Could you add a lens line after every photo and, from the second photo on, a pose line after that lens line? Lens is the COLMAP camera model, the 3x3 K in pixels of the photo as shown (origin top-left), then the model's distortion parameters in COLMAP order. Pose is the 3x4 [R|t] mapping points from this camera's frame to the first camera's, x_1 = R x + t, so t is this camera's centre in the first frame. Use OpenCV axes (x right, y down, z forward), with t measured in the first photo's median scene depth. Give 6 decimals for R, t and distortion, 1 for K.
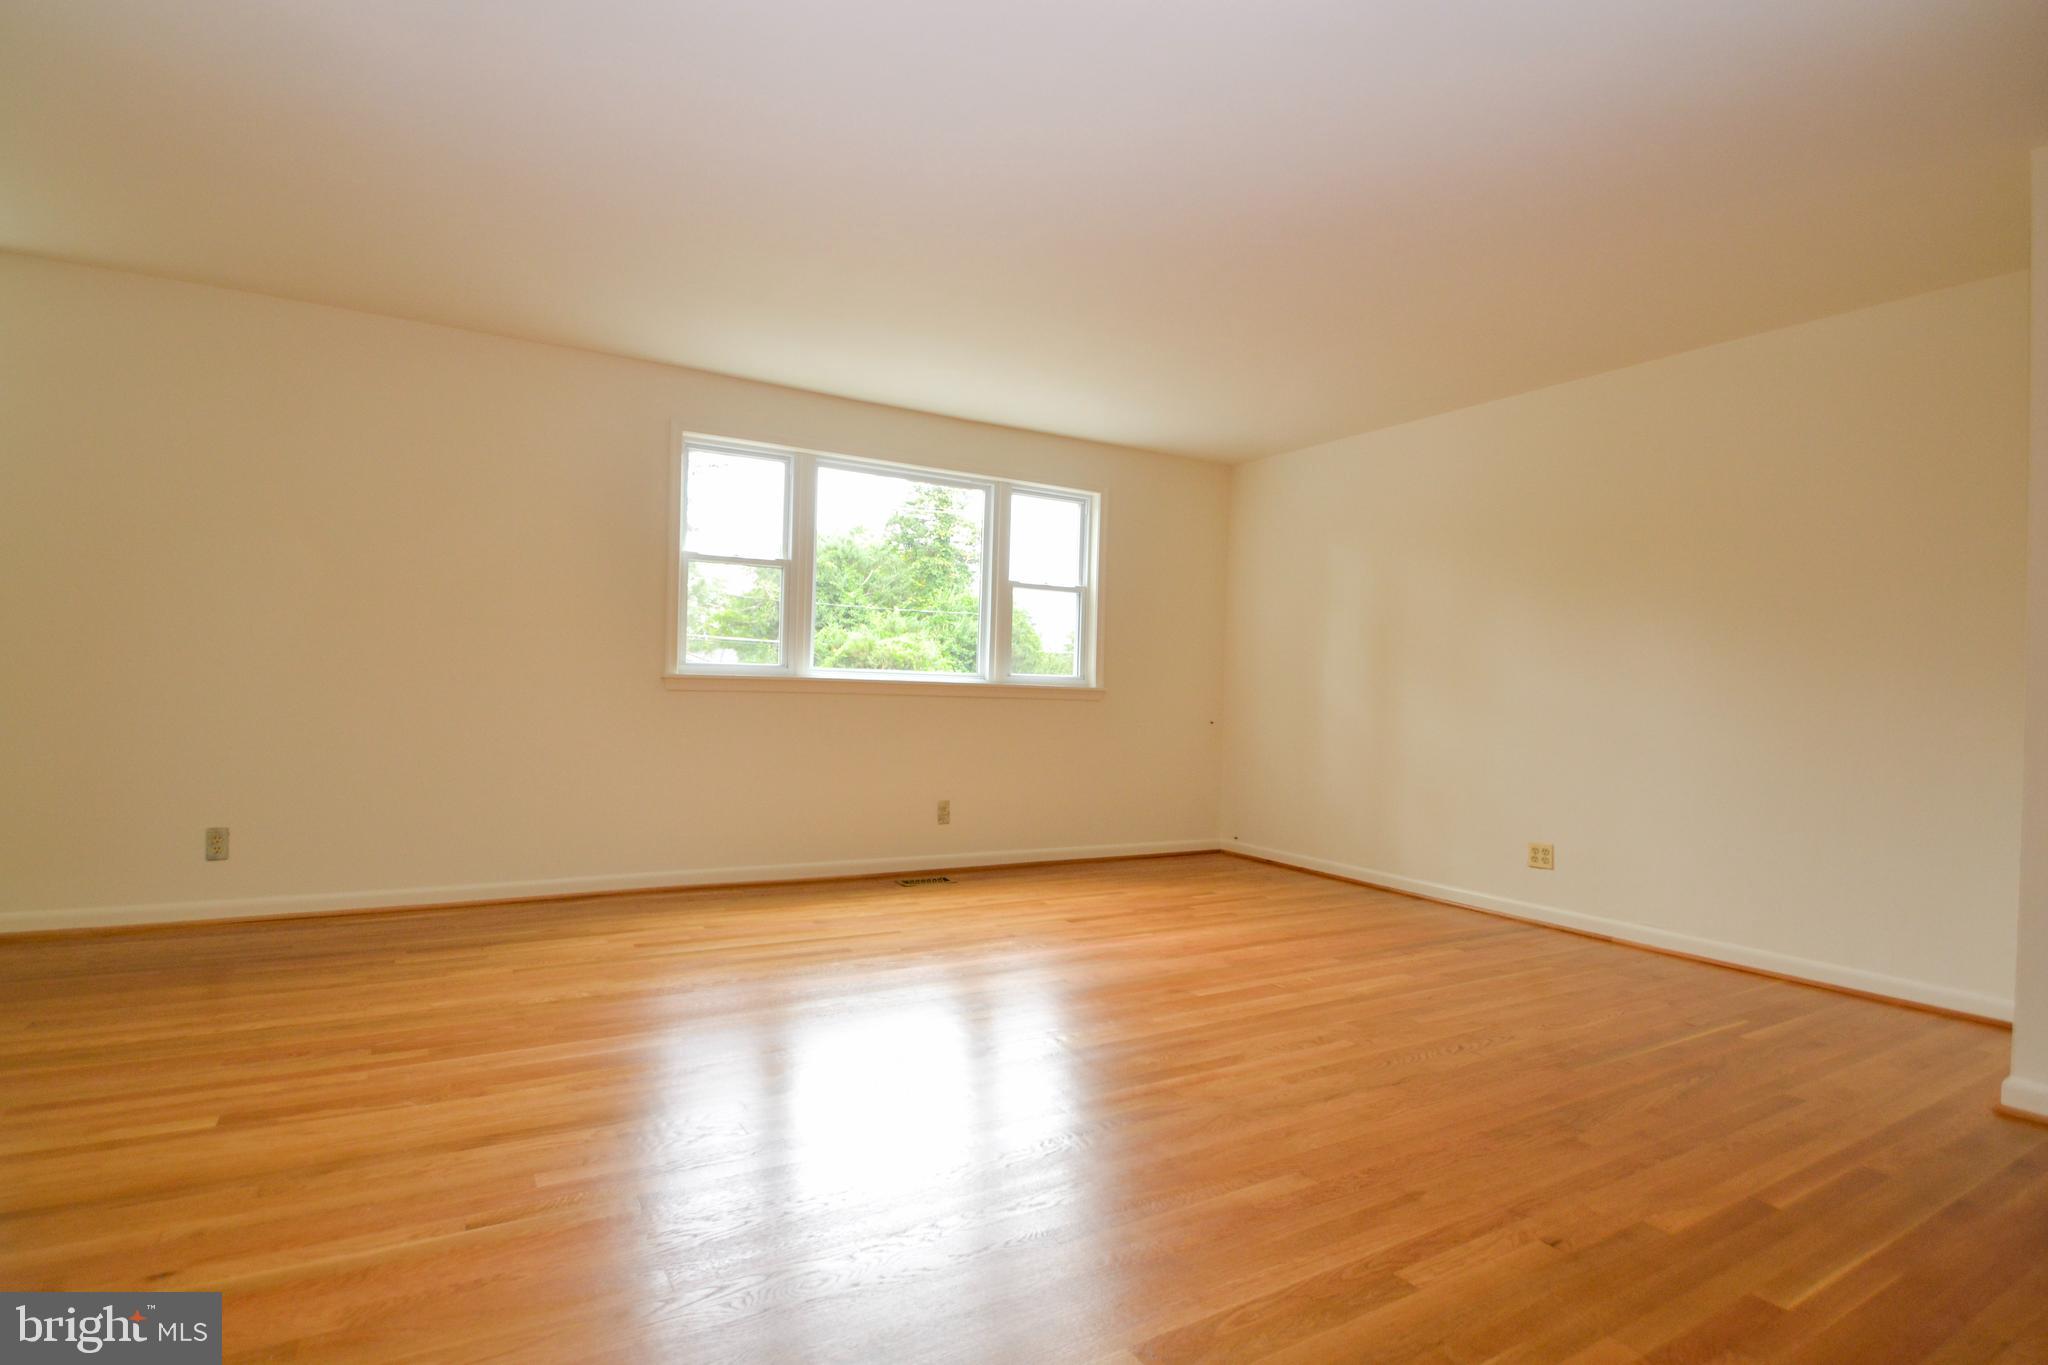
lens RADIAL K [[1037.0, 0, 1023.1], [0, 1037.0, 675.6], [0, 0, 1]] dist [-0.001548, -0.000336]
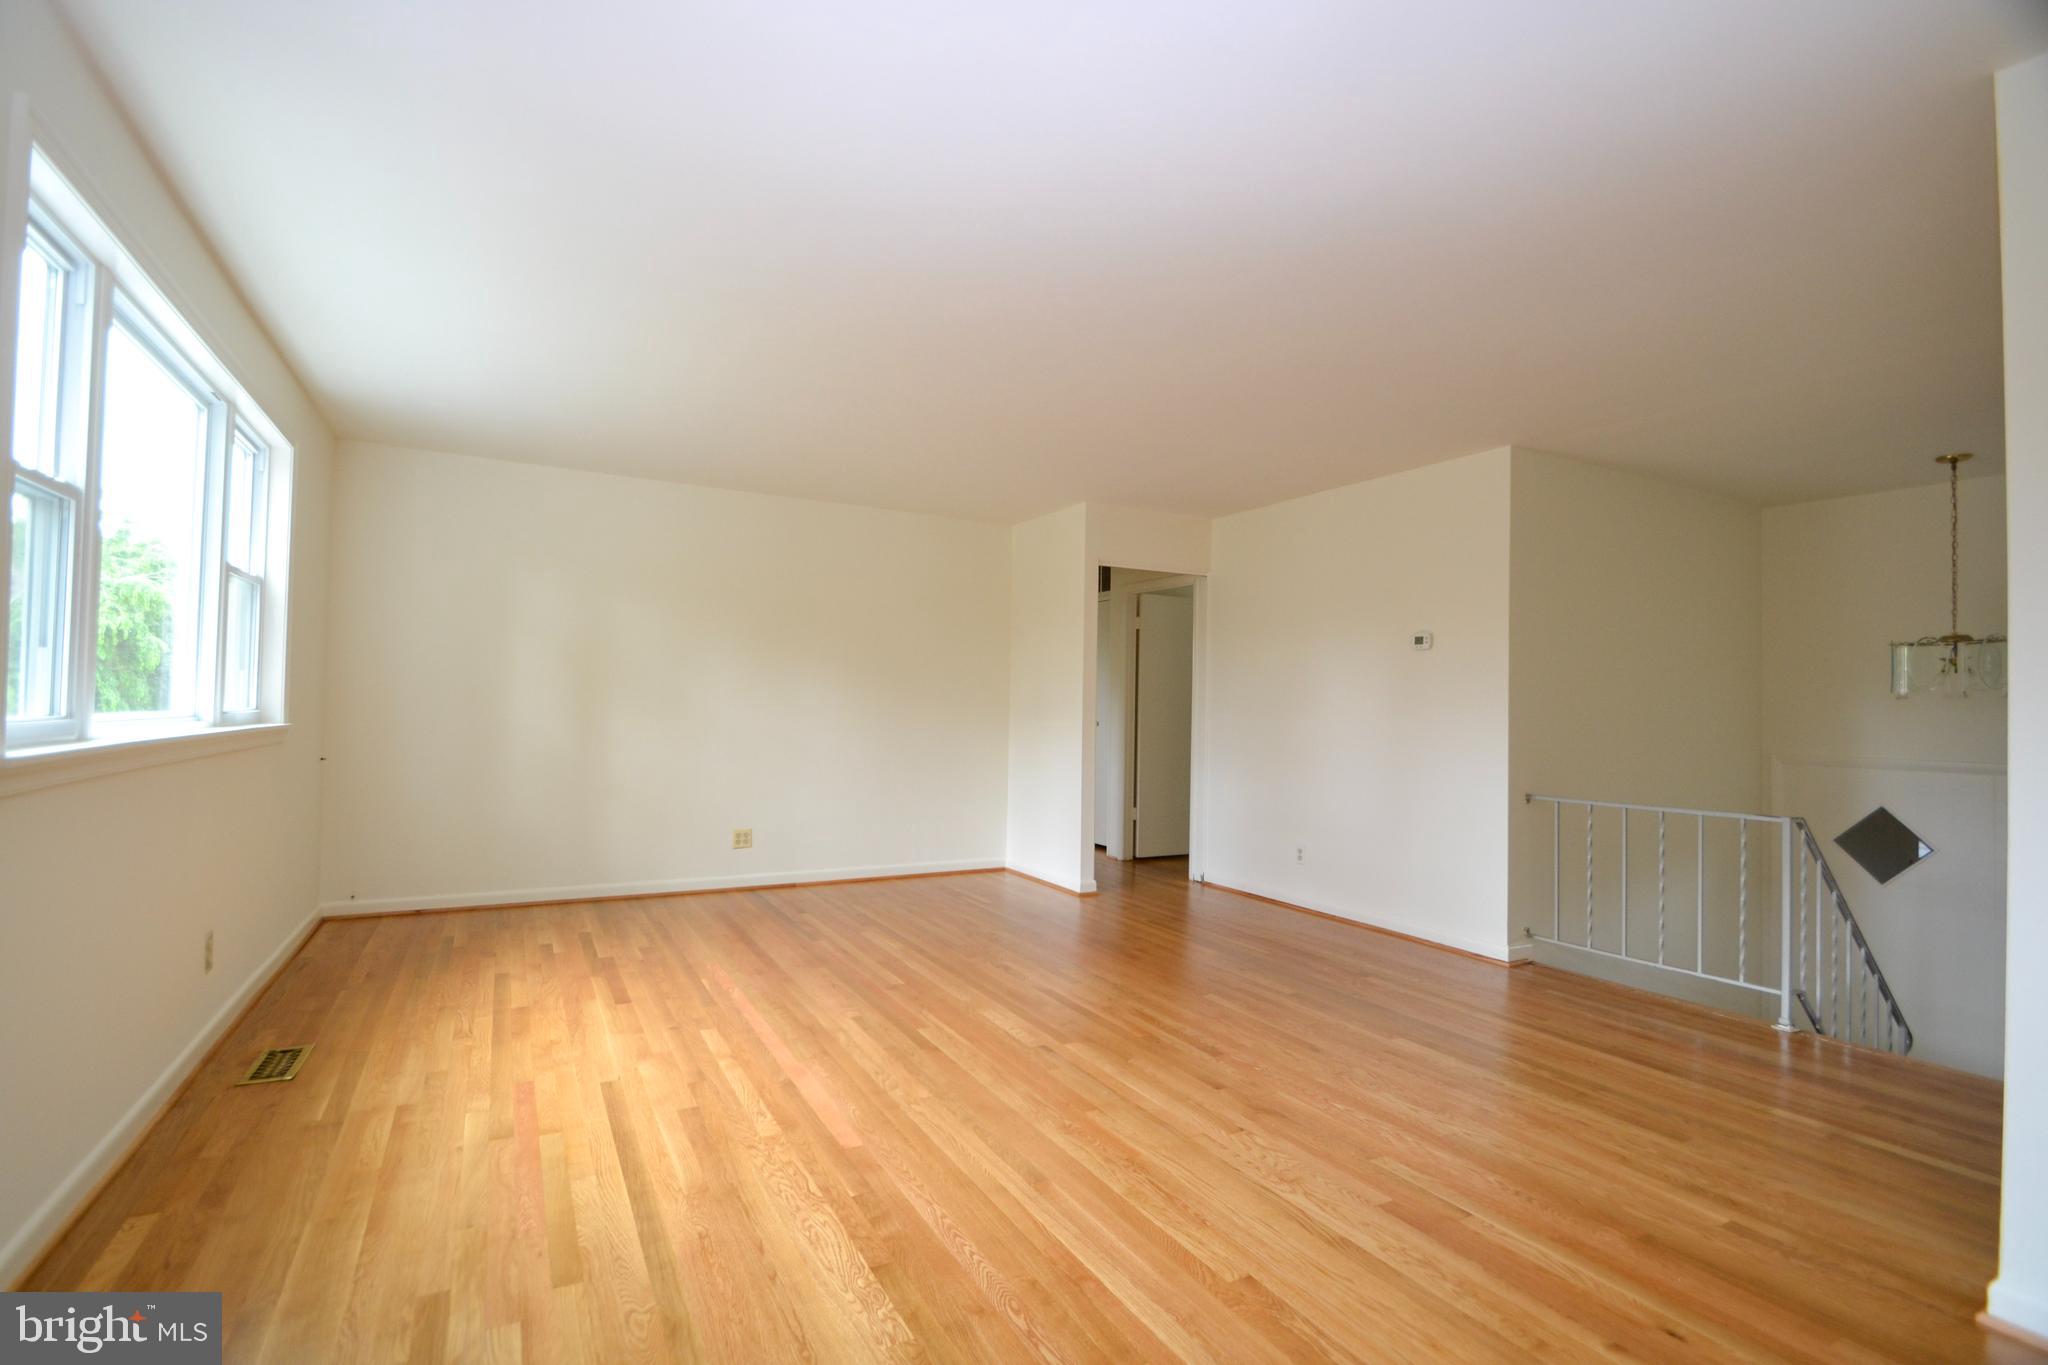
lens RADIAL K [[896.3, 0, 1019.5], [0, 896.3, 688.6], [0, 0, 1]] dist [-0.012021, -0.001707]
pose [[0.036402, -0.007446, 0.999309, -0.757082], [-0.028719, 0.999551, 0.008494, -0.047850], [-0.998924, -0.029008, 0.036172, 0.707749]]
